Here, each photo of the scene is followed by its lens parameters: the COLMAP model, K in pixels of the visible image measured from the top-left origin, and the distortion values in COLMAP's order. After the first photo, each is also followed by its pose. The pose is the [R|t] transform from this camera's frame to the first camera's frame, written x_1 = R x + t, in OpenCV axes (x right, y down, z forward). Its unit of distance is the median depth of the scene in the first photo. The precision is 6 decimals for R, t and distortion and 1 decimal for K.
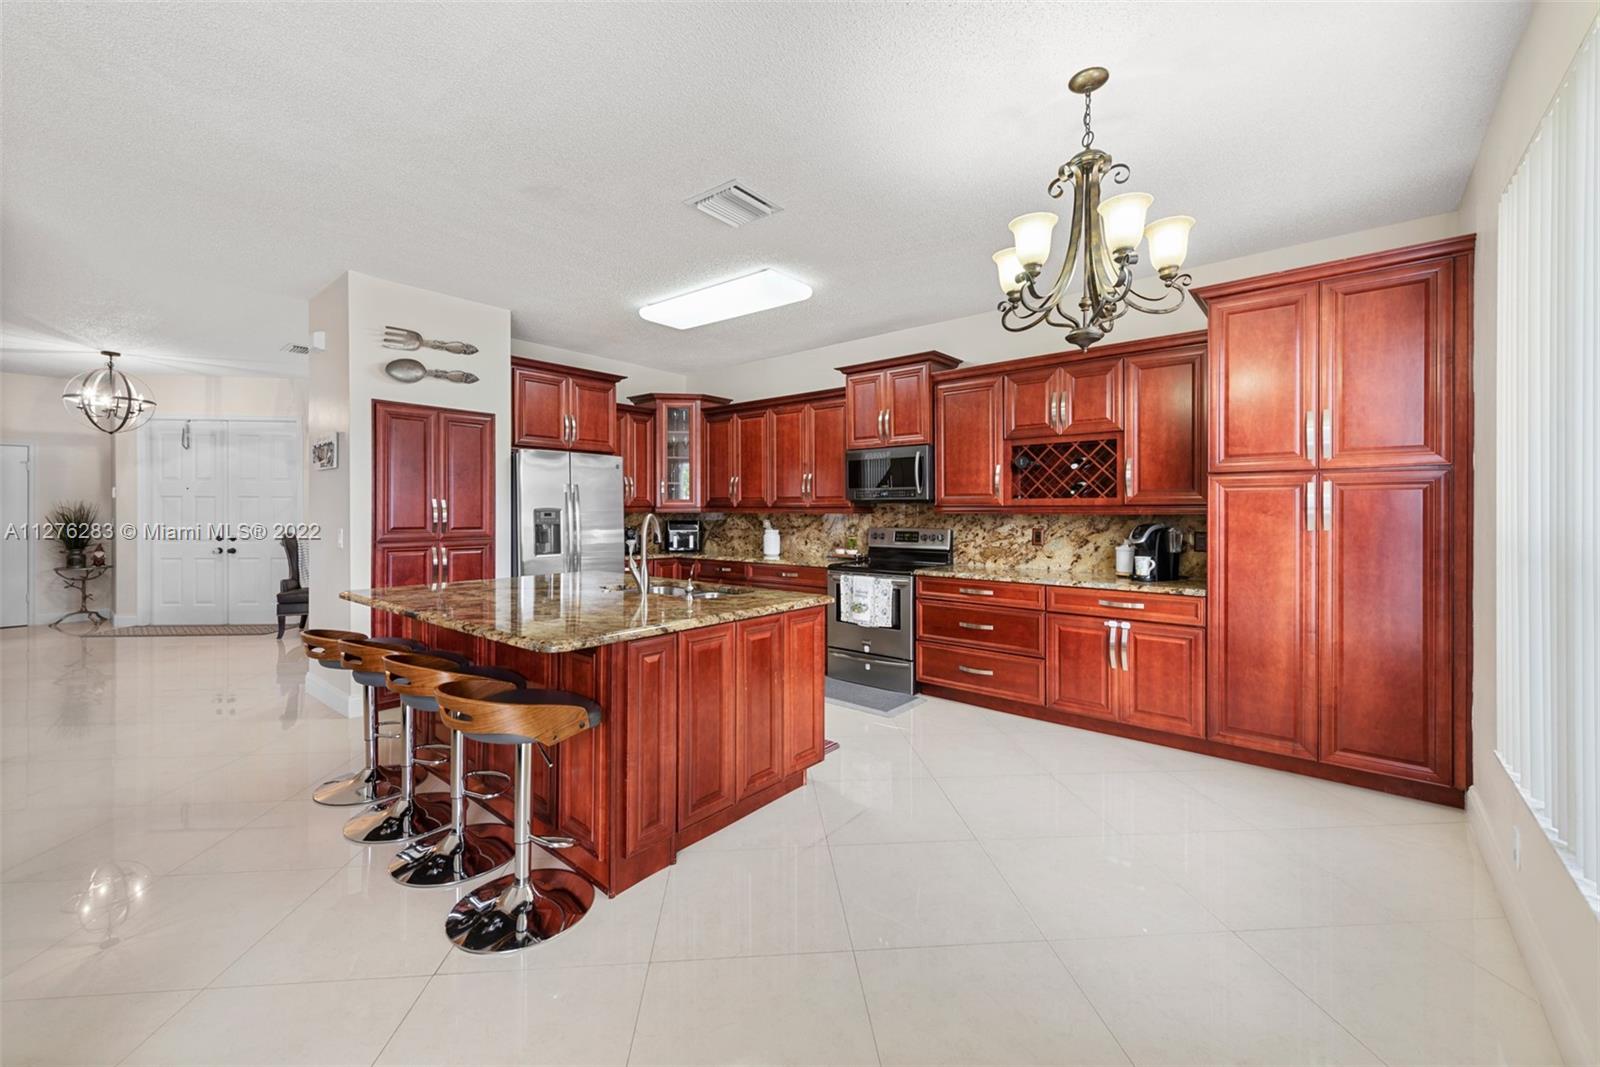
lens RADIAL K [[632.0, 0, 803.9], [0, 632.0, 513.4], [0, 0, 1]] dist [0.003627, -0.000150]
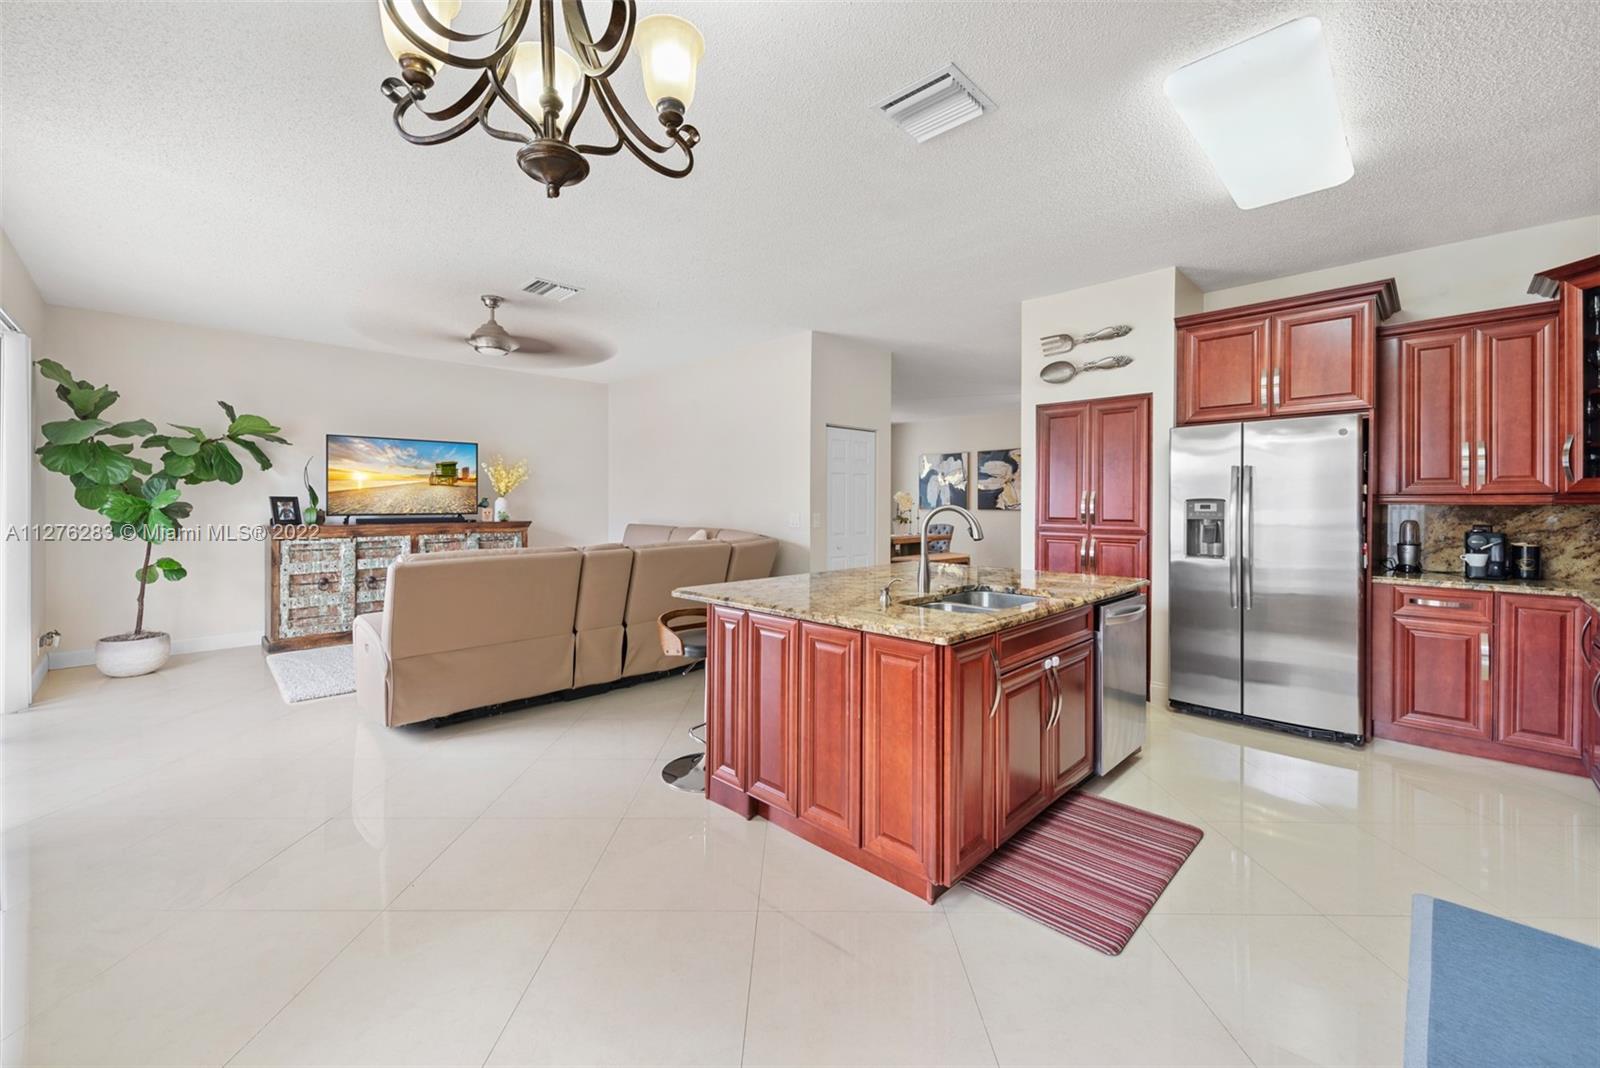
lens RADIAL K [[642.5, 0, 797.9], [0, 642.5, 504.7], [0, 0, 1]] dist [0.010802, -0.000510]
pose [[-0.091110, 0.000182, -0.995841, 0.457350], [-0.003285, 0.999994, 0.000484, 0.000387], [0.995835, 0.003316, -0.091109, 0.593765]]
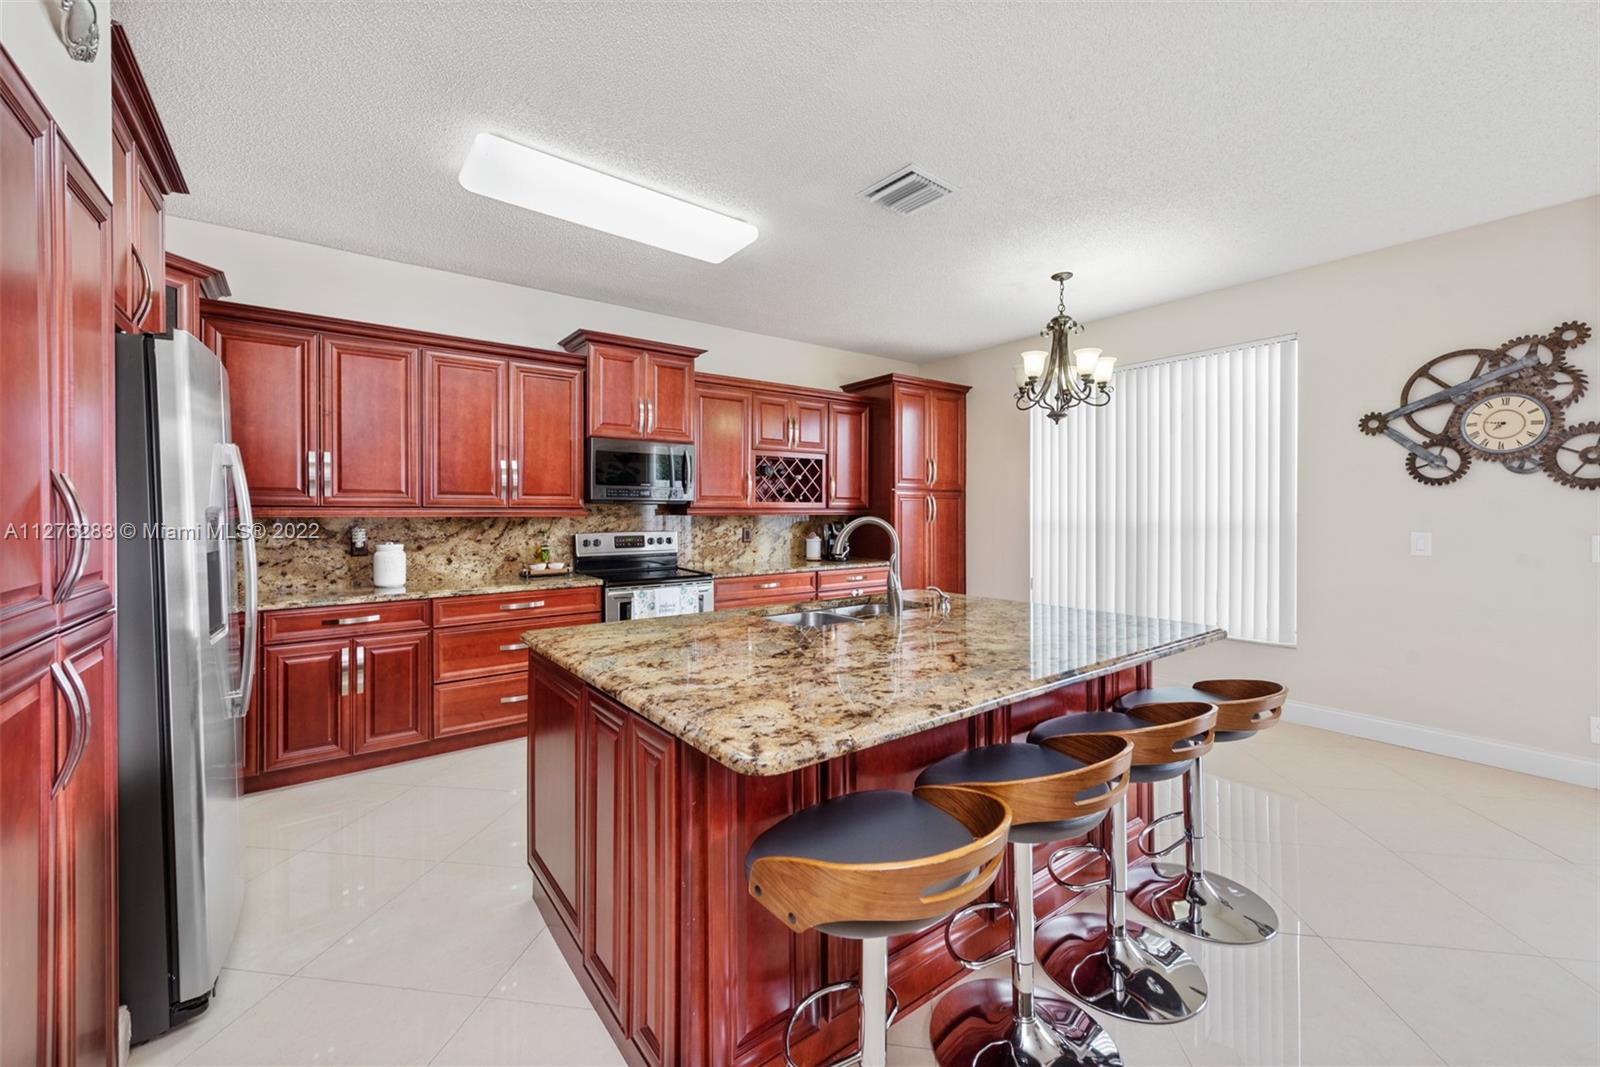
lens RADIAL K [[642.5, 0, 797.9], [0, 642.5, 504.2], [0, 0, 1]] dist [0.010802, -0.000510]
pose [[0.230176, 0.010139, 0.973096, -0.725070], [0.003809, 0.999929, -0.011319, -0.005070], [-0.973142, 0.006312, 0.230121, 0.616525]]
